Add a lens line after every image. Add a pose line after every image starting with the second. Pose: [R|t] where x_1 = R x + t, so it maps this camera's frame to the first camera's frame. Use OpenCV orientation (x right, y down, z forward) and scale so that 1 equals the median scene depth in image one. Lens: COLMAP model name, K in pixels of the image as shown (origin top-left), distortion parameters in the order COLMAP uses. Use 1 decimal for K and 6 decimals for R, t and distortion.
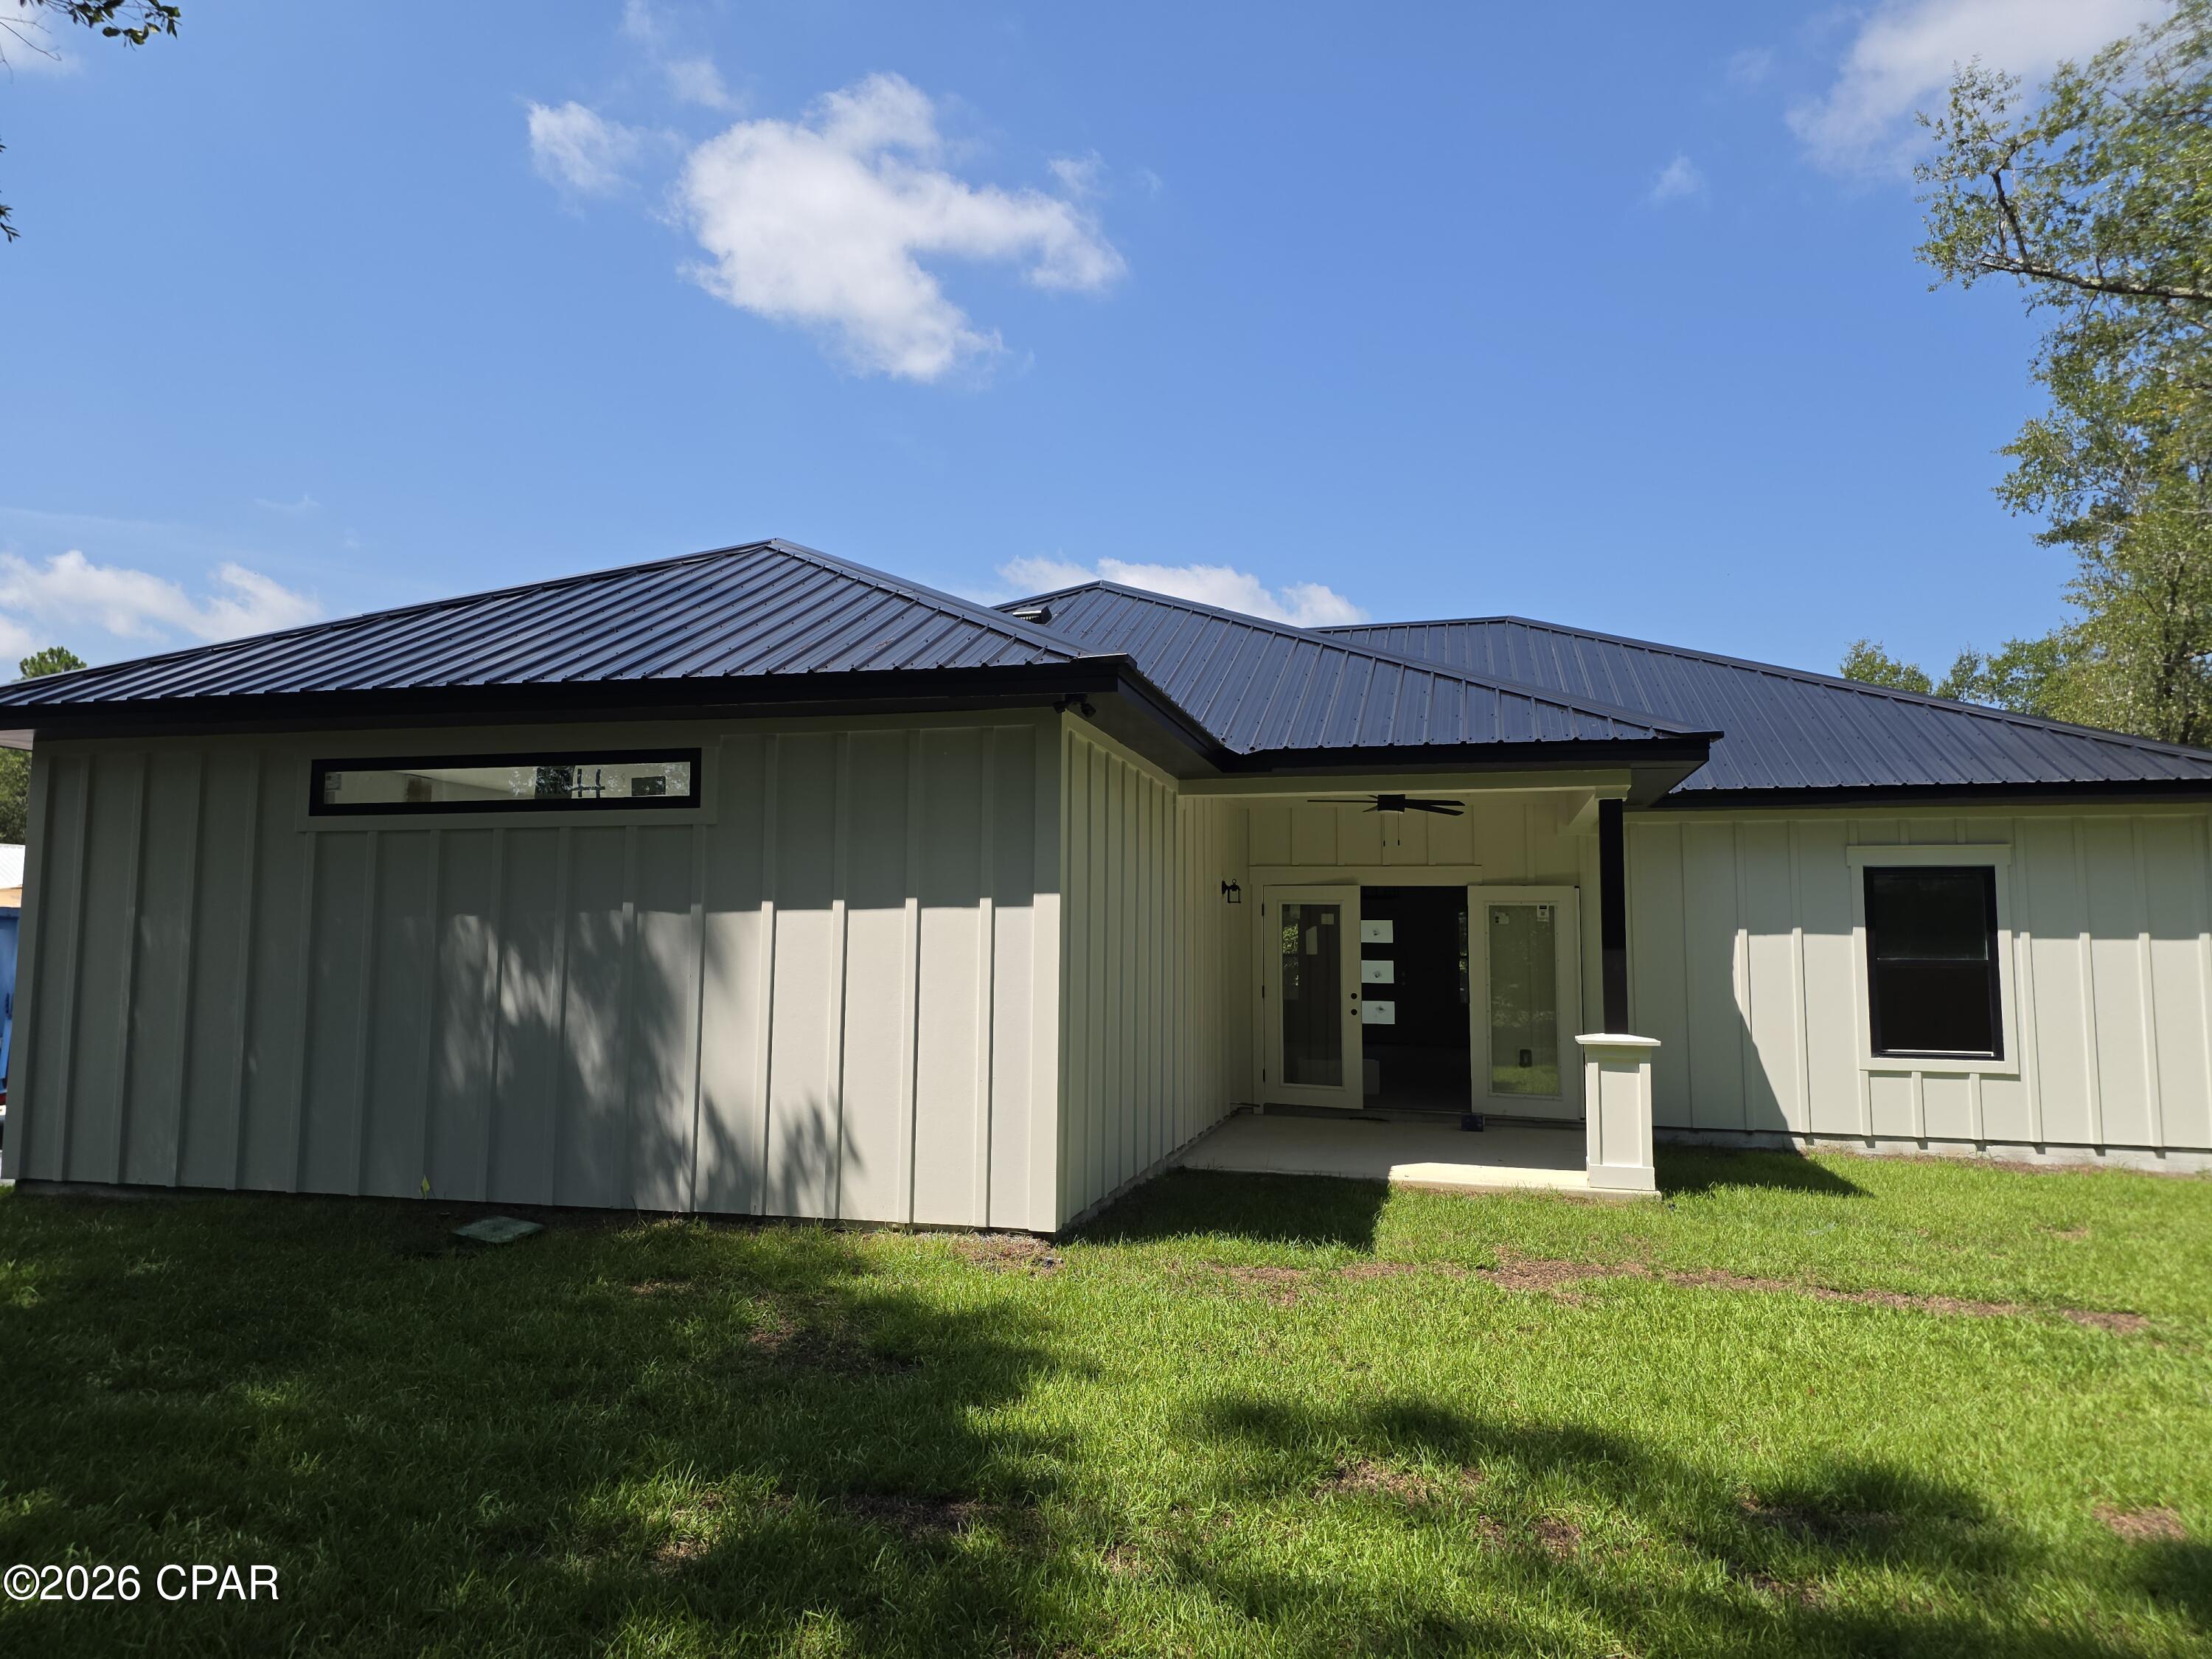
lens RADIAL K [[1468.3, 0, 1057.6], [0, 1468.3, 833.8], [0, 0, 1]] dist [-0.001194, 0.061578]
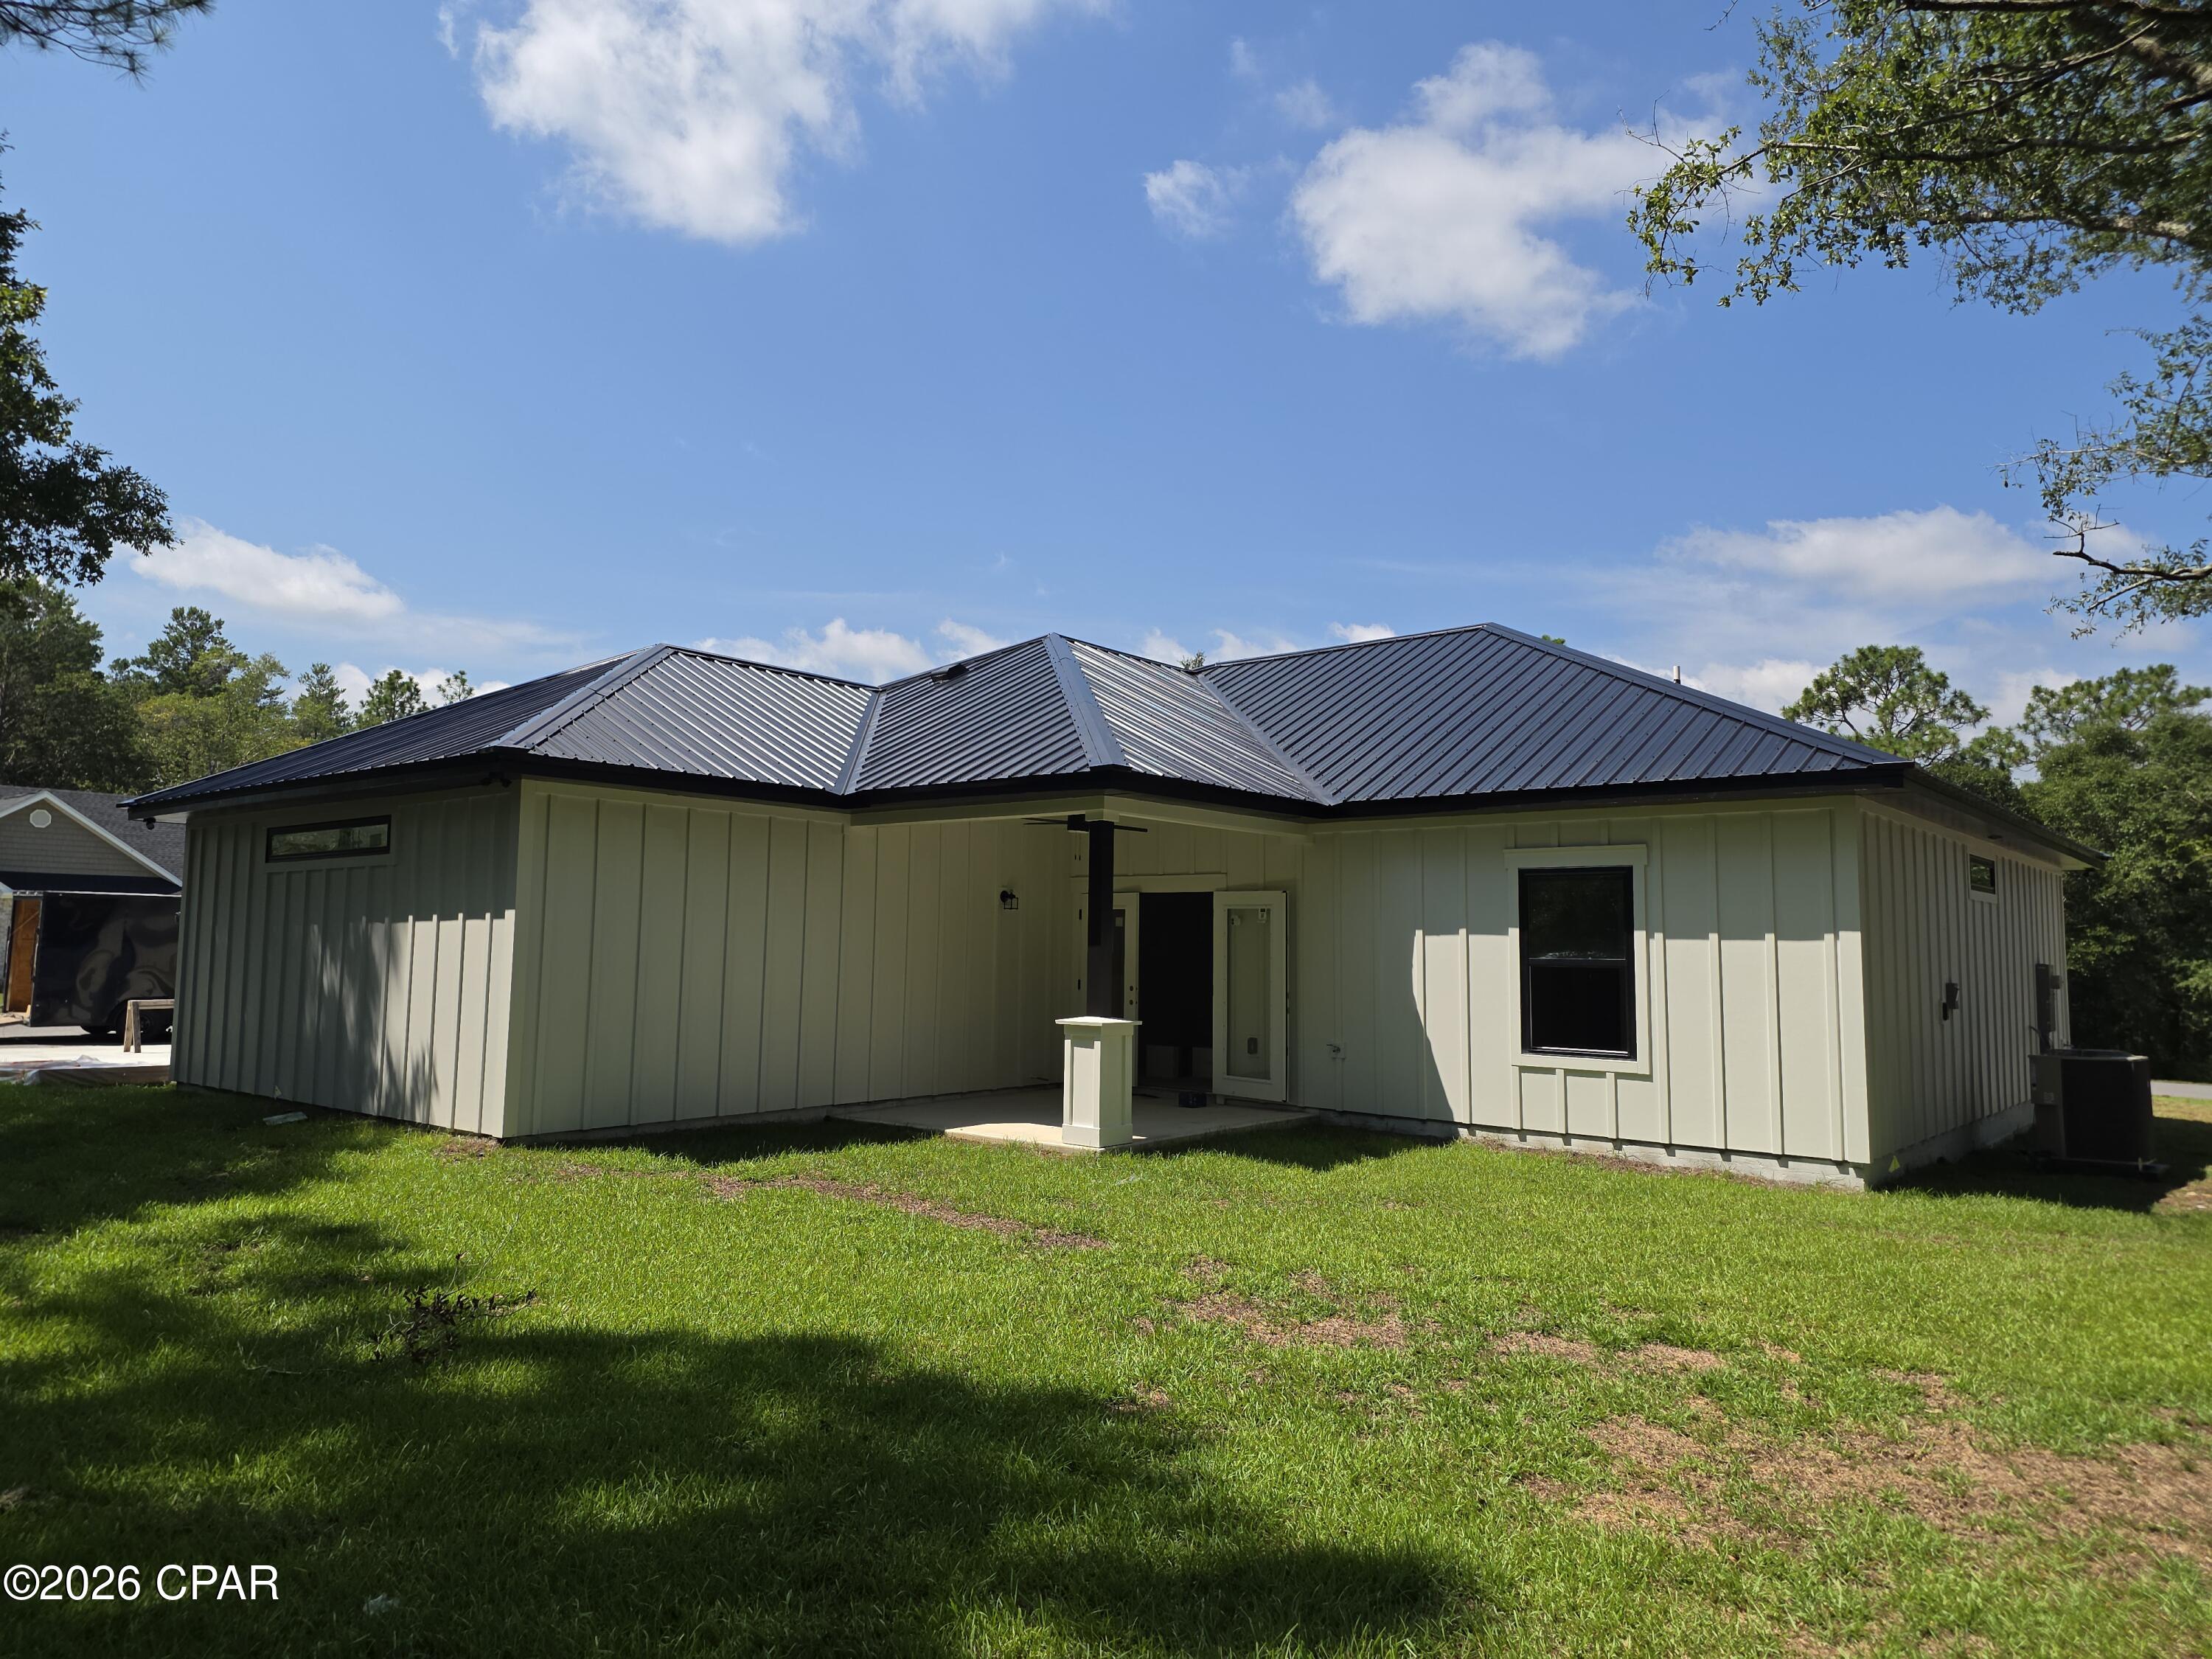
lens RADIAL K [[1479.9, 0, 1106.0], [0, 1479.9, 829.5], [0, 0, 1]] dist [0.003070, 0.332156]
pose [[0.901364, -0.030271, -0.432002, 0.742796], [0.028926, 0.999535, -0.009685, -0.003905], [0.432094, -0.003767, 0.901821, -0.063535]]
